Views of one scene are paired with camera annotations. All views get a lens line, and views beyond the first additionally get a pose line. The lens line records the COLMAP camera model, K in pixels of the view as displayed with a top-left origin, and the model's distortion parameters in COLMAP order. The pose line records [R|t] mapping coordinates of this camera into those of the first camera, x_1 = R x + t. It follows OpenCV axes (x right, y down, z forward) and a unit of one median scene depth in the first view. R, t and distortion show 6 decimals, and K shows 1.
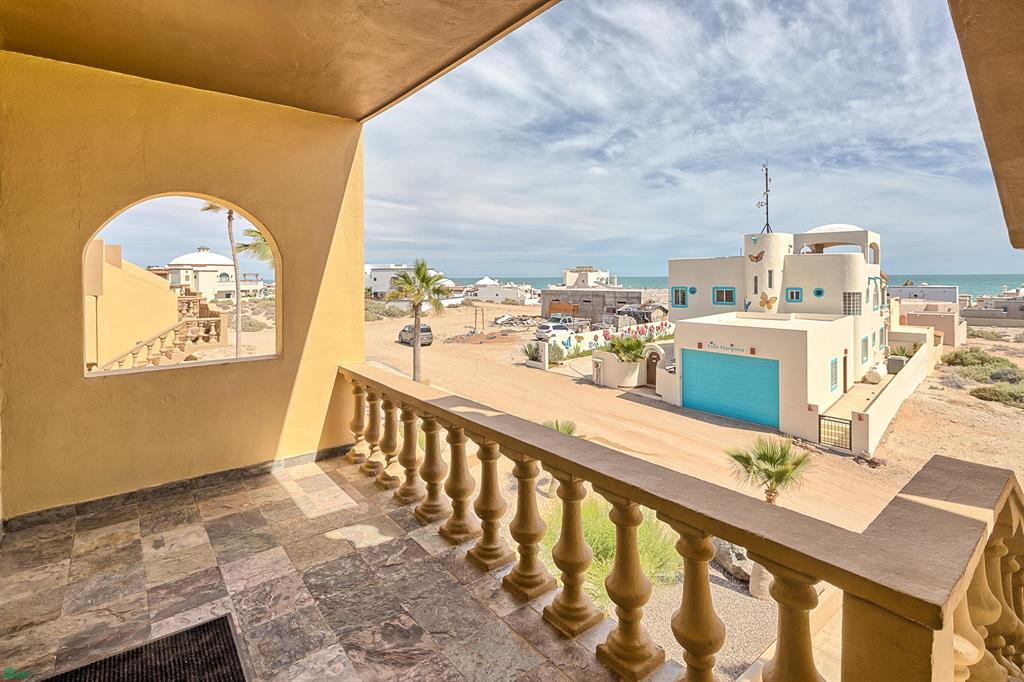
lens RADIAL K [[496.5, 0, 511.7], [0, 496.5, 269.2], [0, 0, 1]] dist [-0.000729, -0.000559]
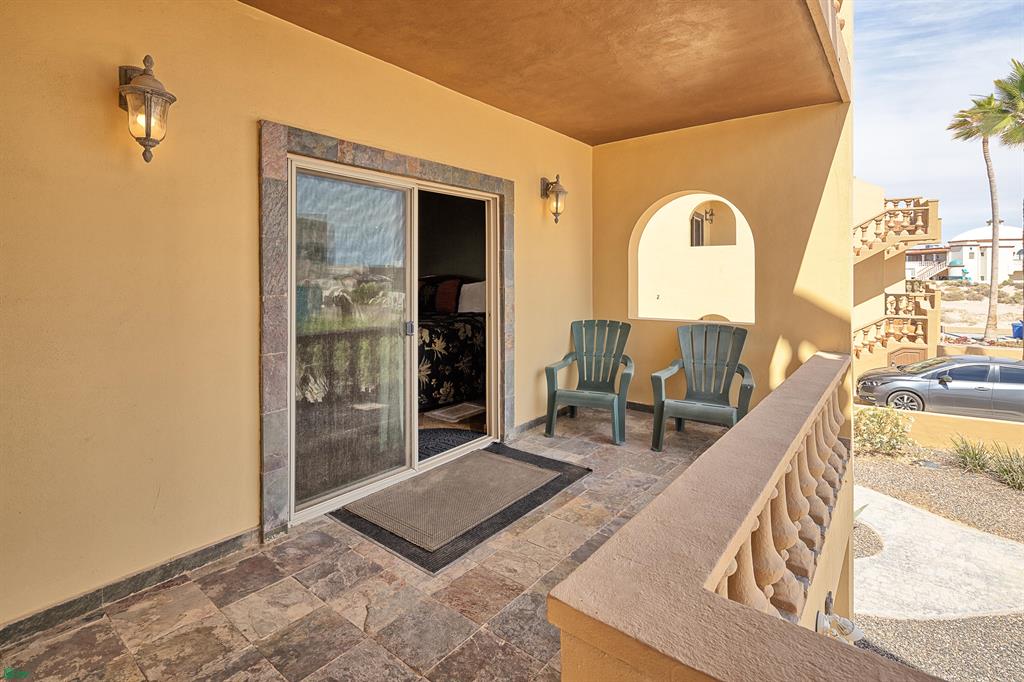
lens RADIAL K [[496.5, 0, 511.7], [0, 496.5, 269.2], [0, 0, 1]] dist [-0.000729, -0.000559]
pose [[0.221652, -0.015782, -0.974998, 0.053267], [0.019421, 0.999742, -0.011768, 0.088105], [0.974932, -0.016327, 0.221901, 0.023767]]
